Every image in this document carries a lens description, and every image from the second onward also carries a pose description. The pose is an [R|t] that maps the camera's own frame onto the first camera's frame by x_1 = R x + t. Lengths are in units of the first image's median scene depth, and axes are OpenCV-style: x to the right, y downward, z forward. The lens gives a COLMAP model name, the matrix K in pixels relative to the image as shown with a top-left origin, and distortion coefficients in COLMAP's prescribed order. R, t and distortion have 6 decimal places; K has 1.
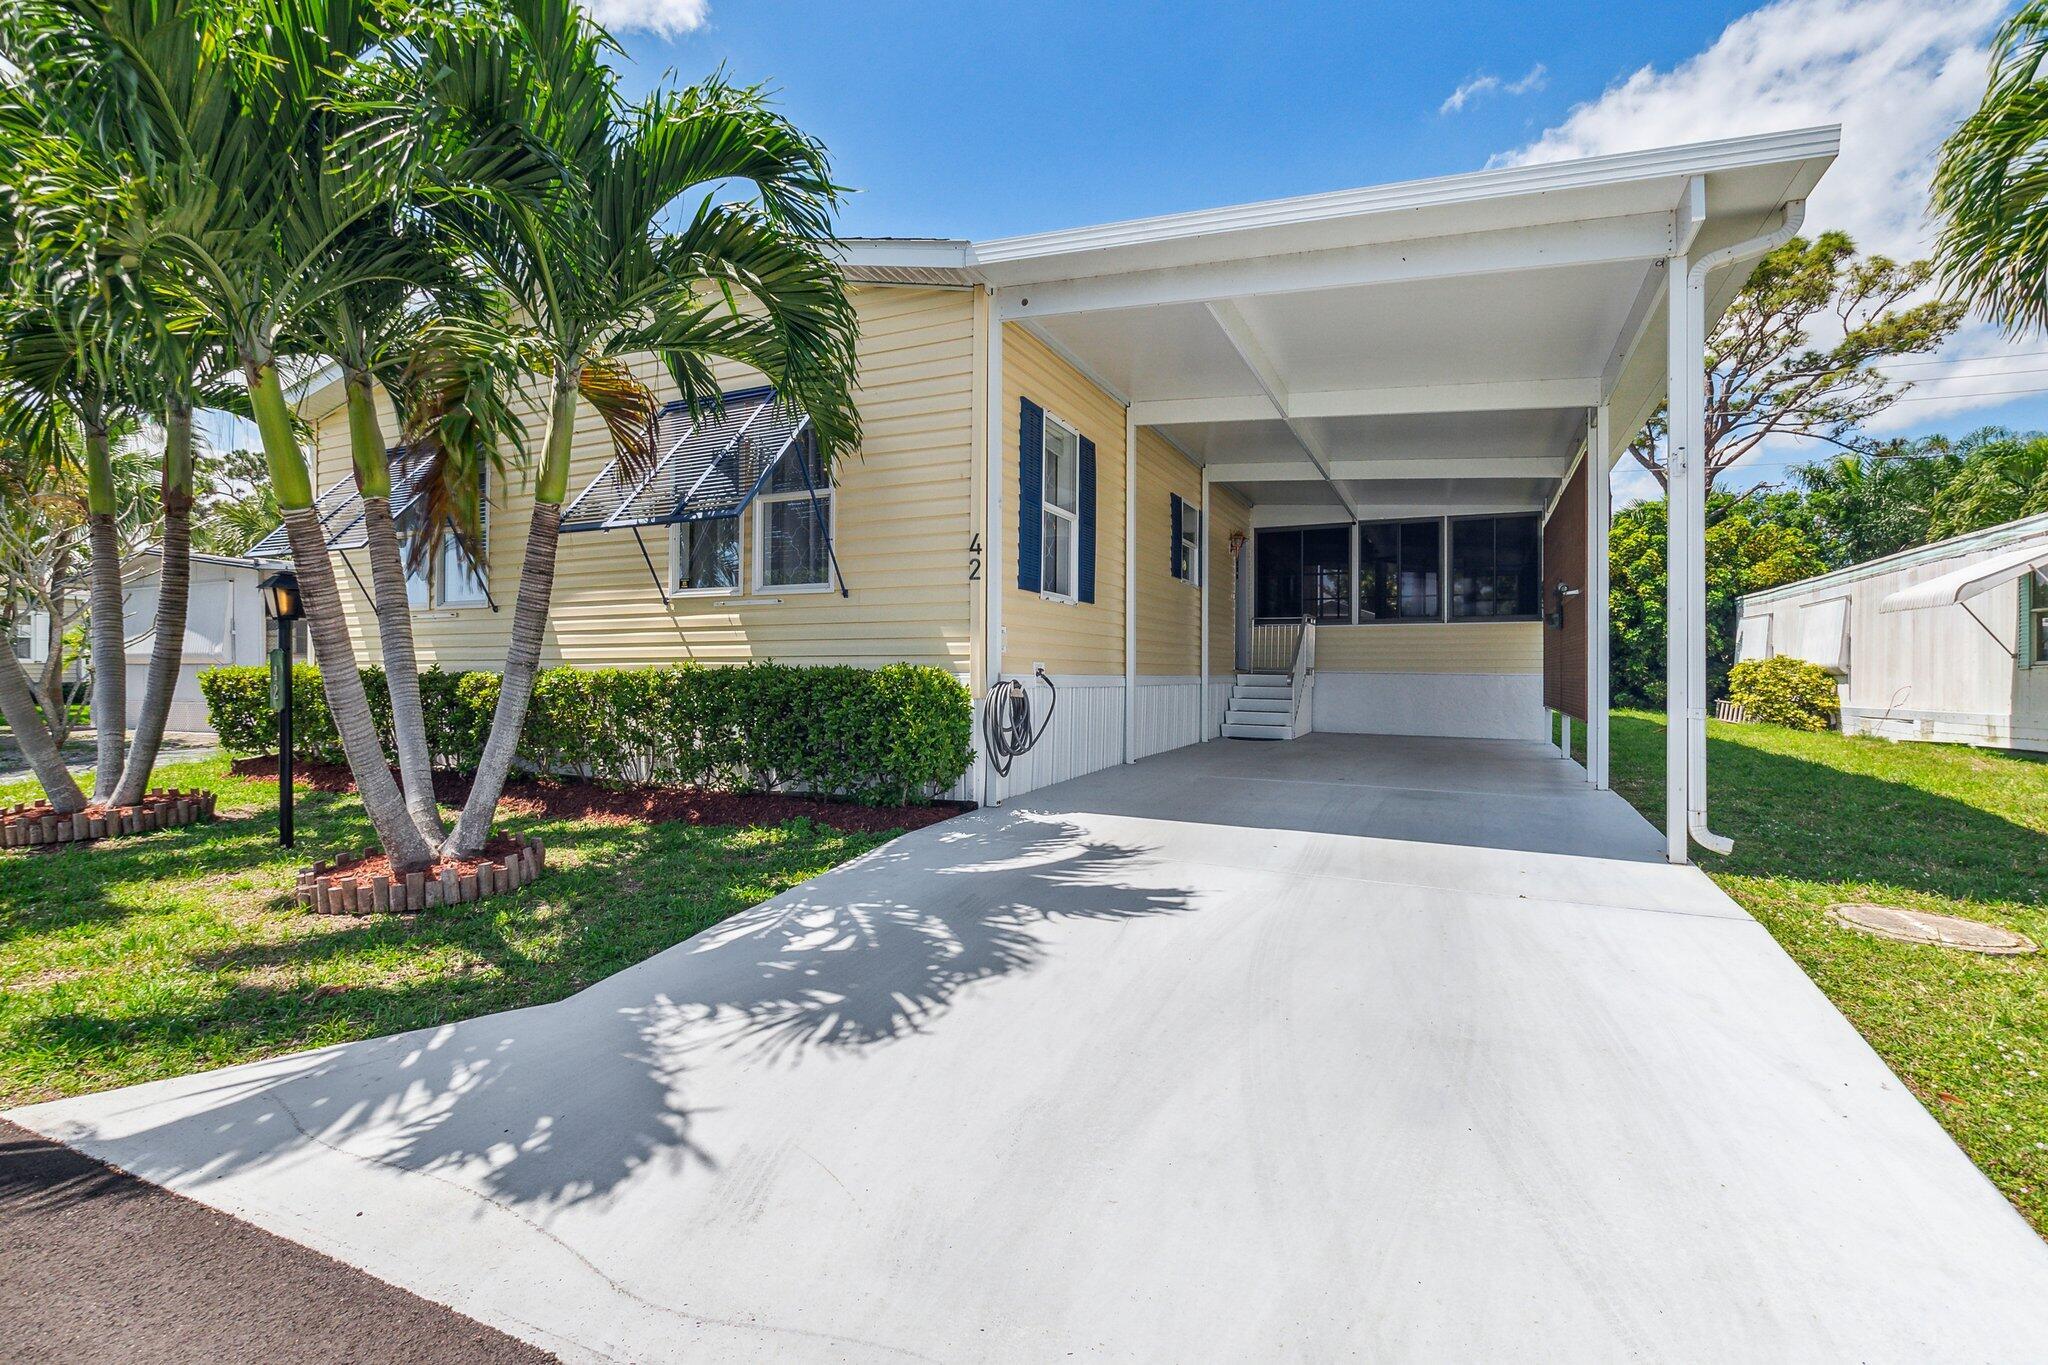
lens RADIAL K [[937.0, 0, 1023.9], [0, 937.0, 650.7], [0, 0, 1]] dist [0.014658, -0.007804]
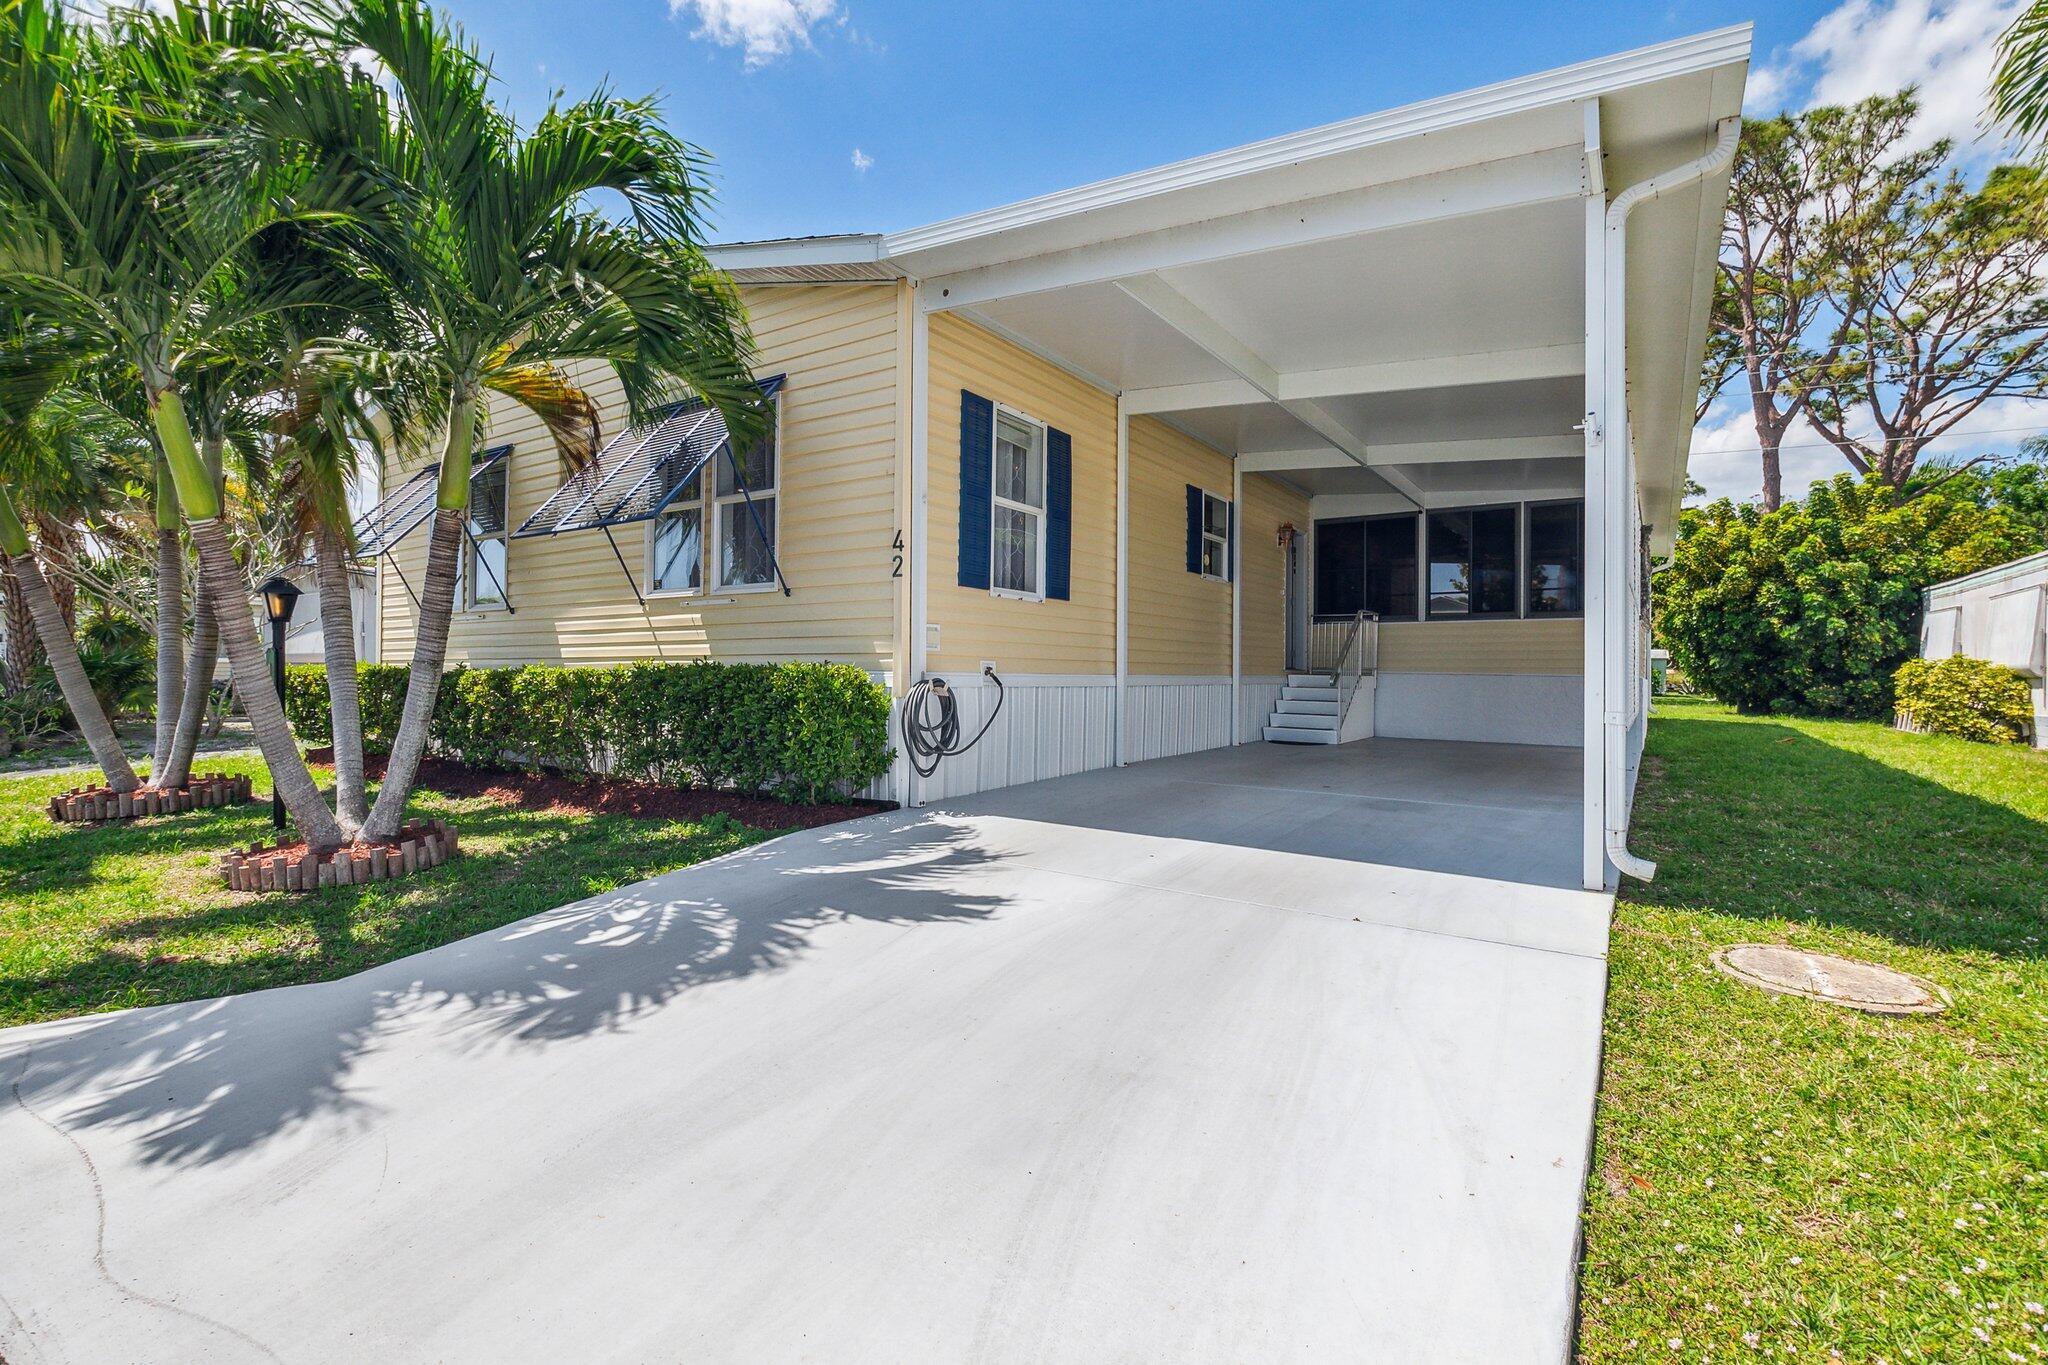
lens RADIAL K [[945.8, 0, 1021.6], [0, 945.8, 650.7], [0, 0, 1]] dist [0.002930, 0.000499]
pose [[0.988379, -0.000987, -0.152005, 0.225780], [0.000883, 0.999999, -0.000750, 0.002598], [0.152005, 0.000607, 0.988380, 0.037173]]
